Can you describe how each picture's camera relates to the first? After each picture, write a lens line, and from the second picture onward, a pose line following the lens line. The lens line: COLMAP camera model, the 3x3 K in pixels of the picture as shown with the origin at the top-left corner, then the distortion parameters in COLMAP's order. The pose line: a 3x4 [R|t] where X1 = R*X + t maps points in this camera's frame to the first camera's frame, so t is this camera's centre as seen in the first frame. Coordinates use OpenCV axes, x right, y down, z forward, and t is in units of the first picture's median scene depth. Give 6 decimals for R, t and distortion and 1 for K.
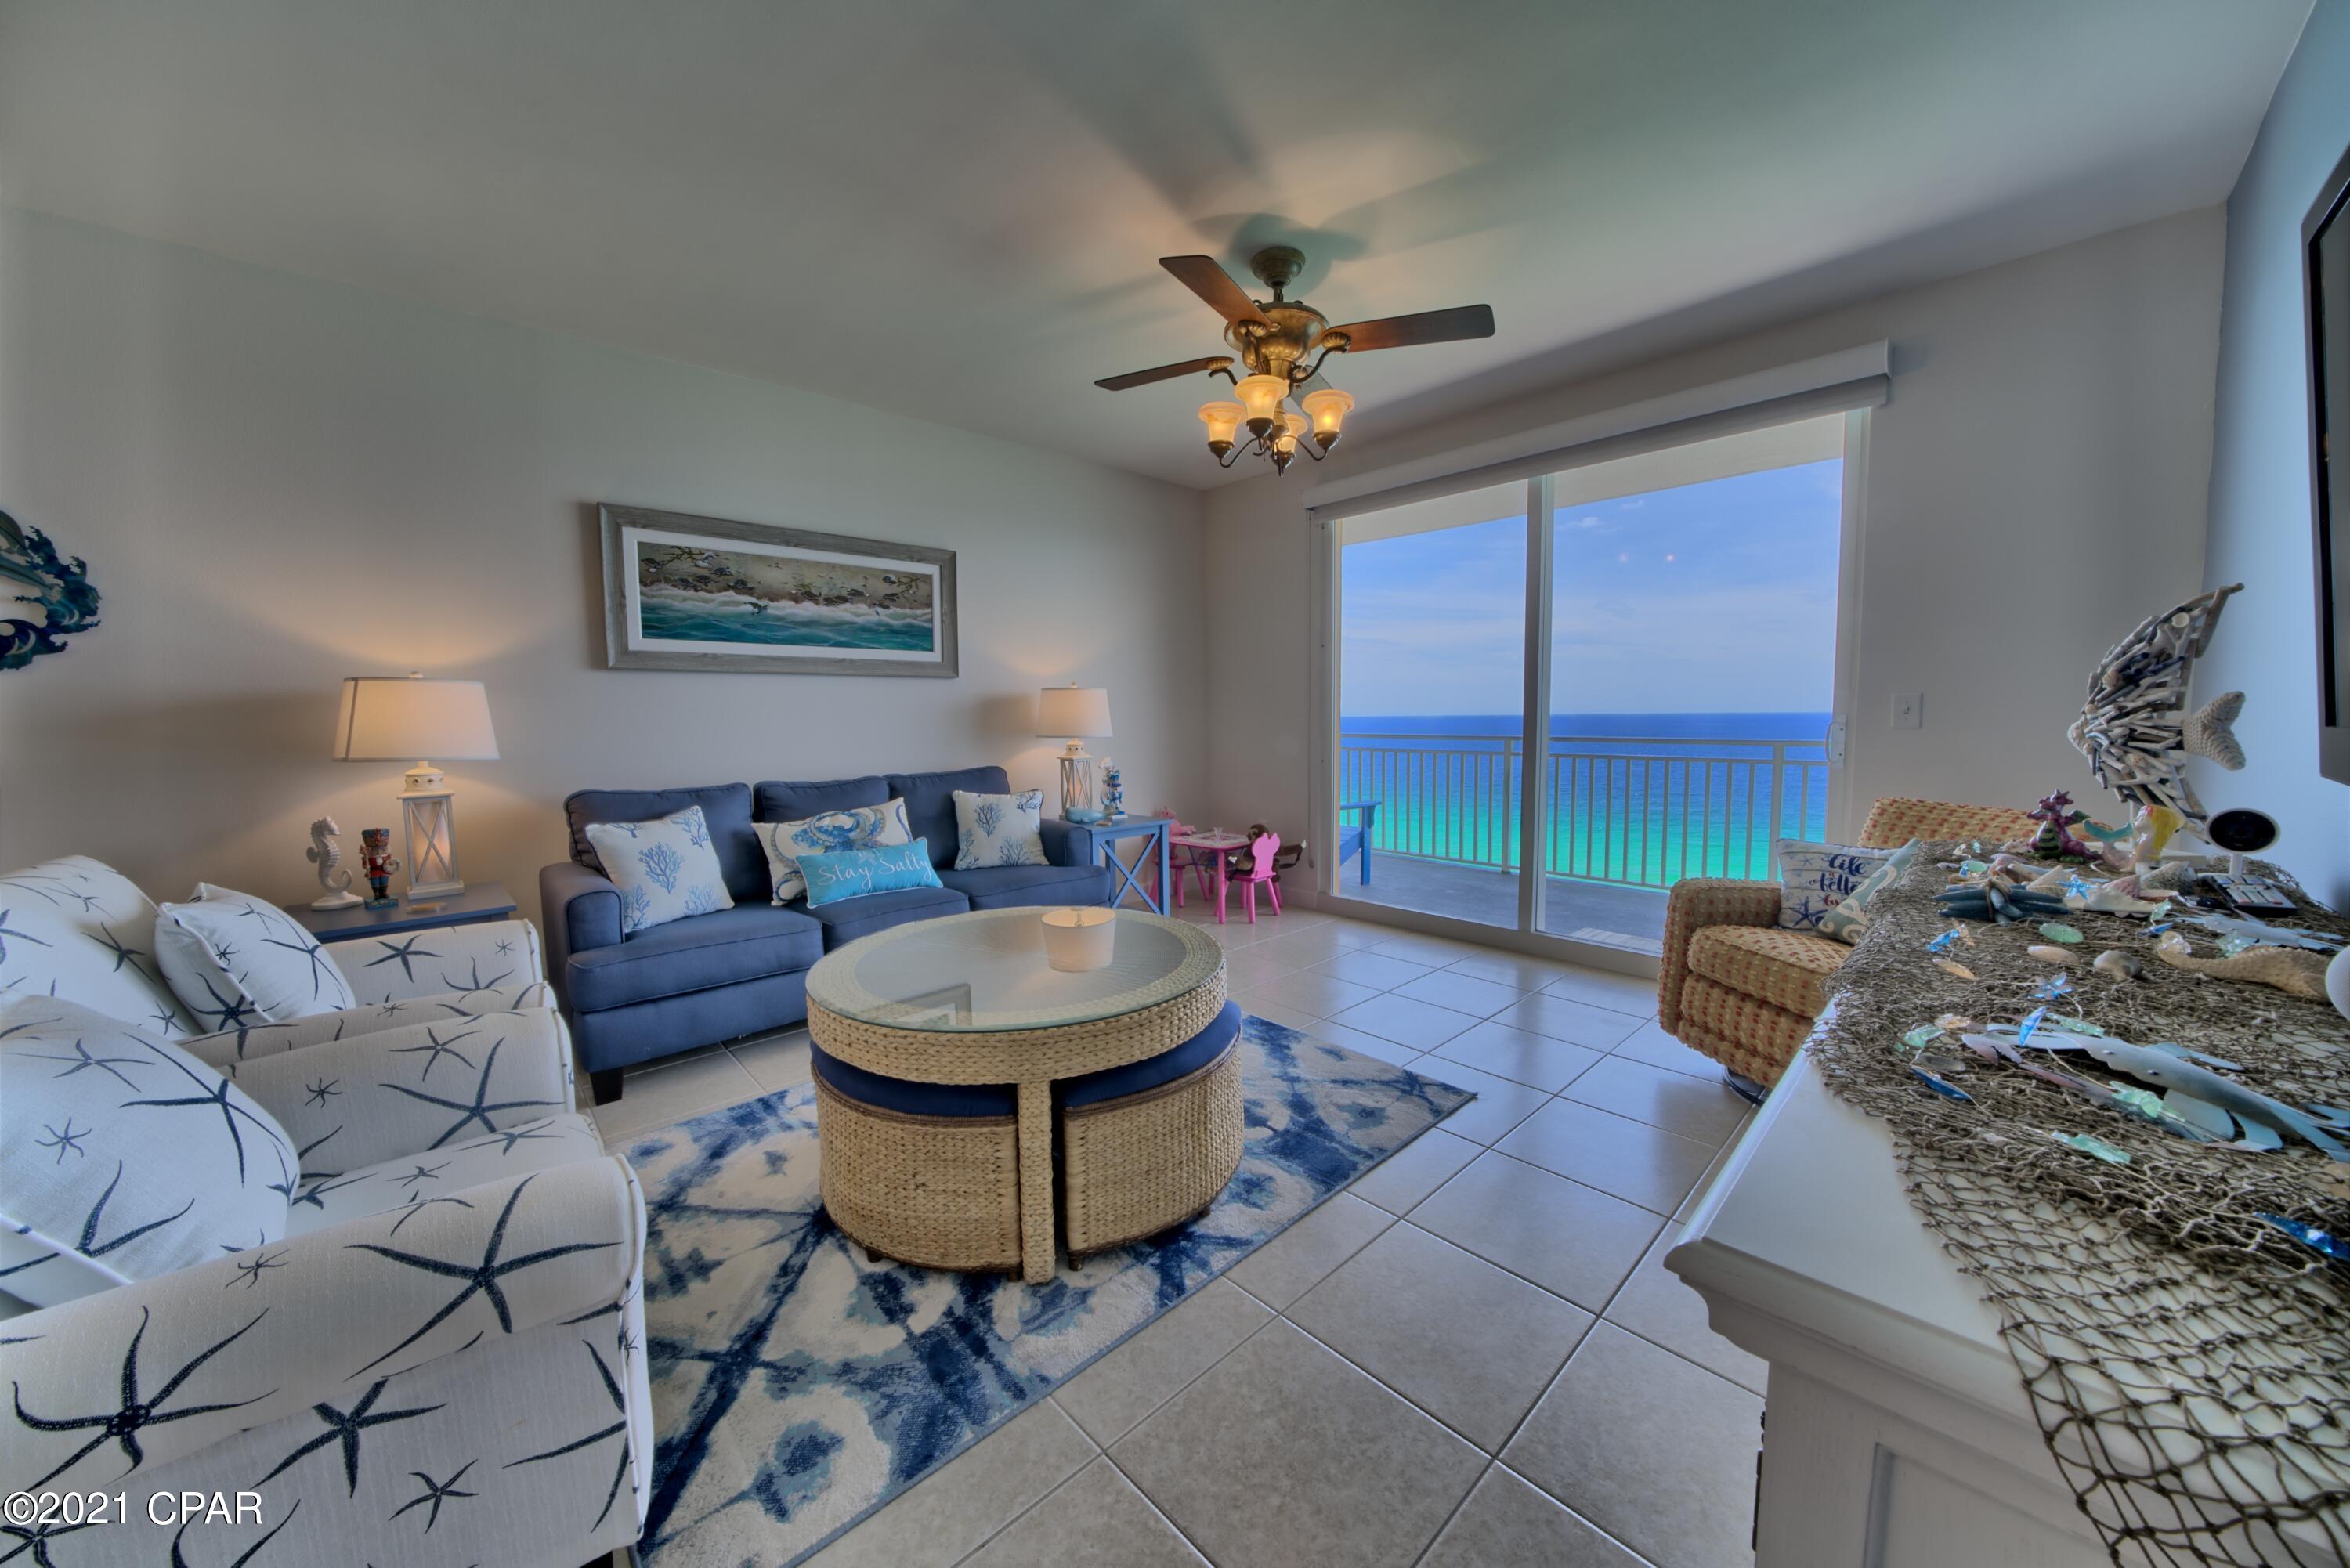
lens RADIAL K [[810.3, 0, 1171.3], [0, 810.3, 782.2], [0, 0, 1]] dist [-0.025860, 0.002030]
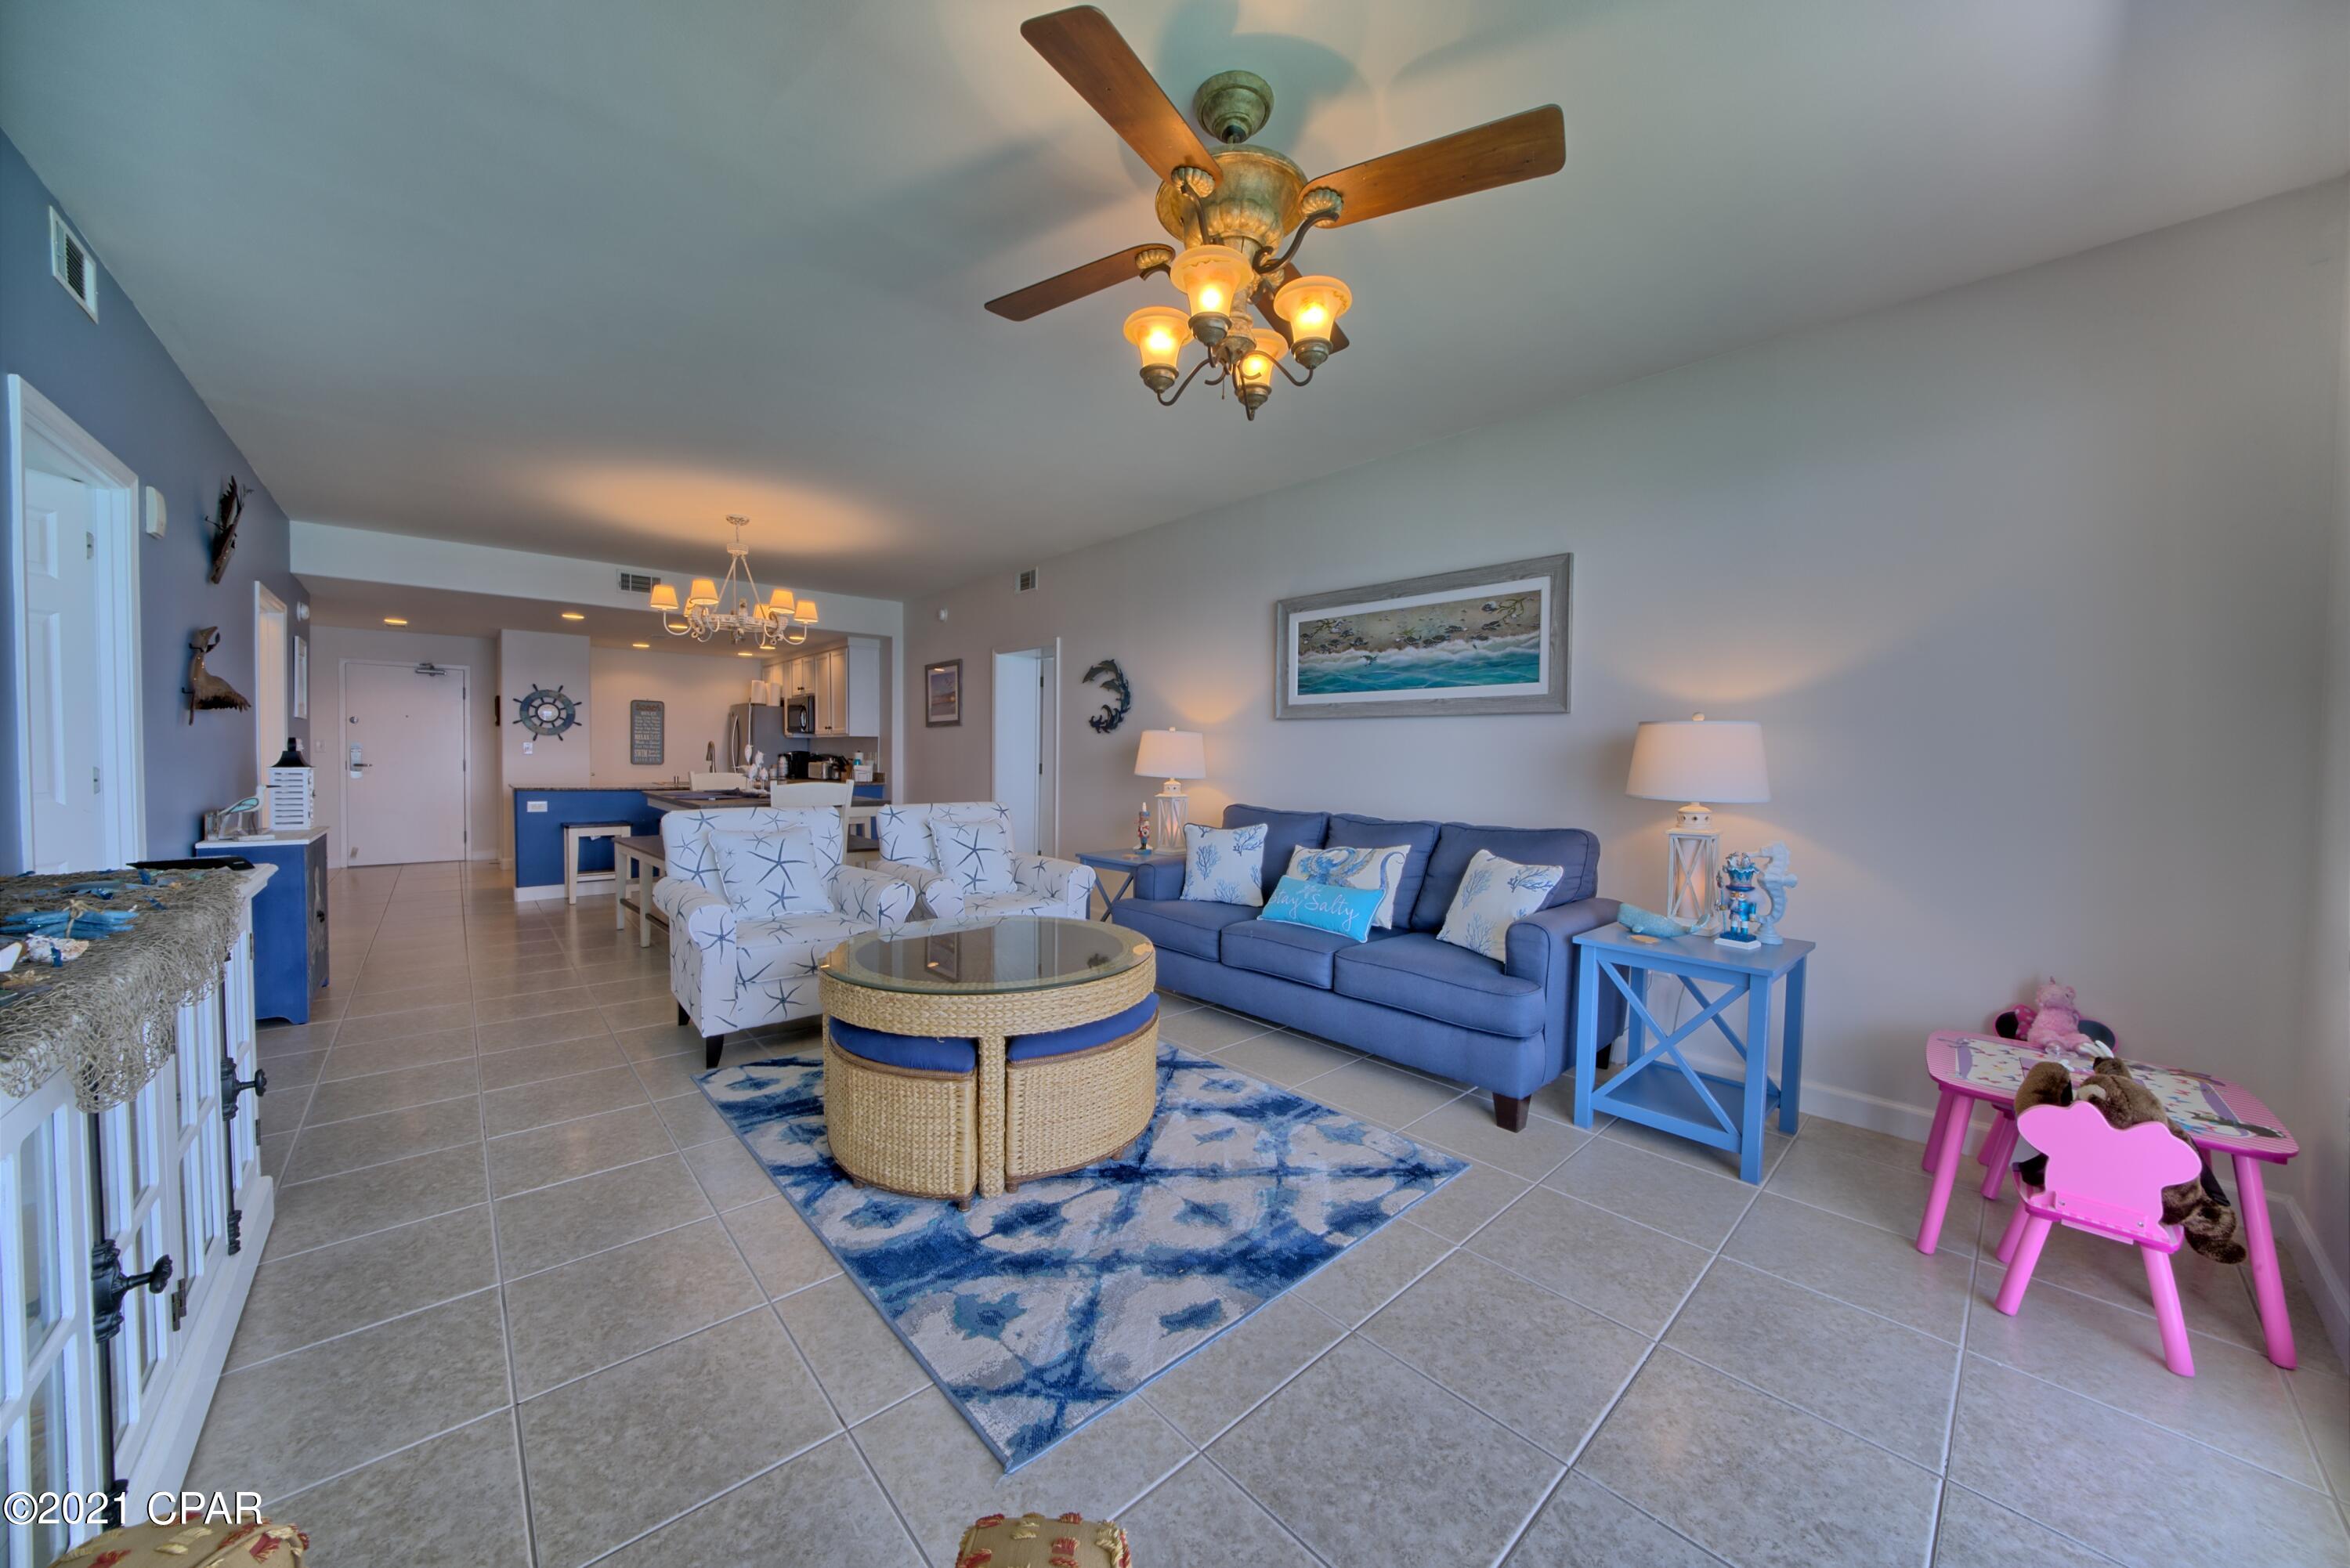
lens RADIAL K [[810.3, 0, 1171.3], [0, 810.3, 782.2], [0, 0, 1]] dist [-0.025860, 0.002030]
pose [[-0.007105, 0.046902, -0.998874, 0.629150], [-0.095197, 0.994331, 0.047366, -0.075224], [0.995433, 0.095427, -0.002600, 0.754615]]
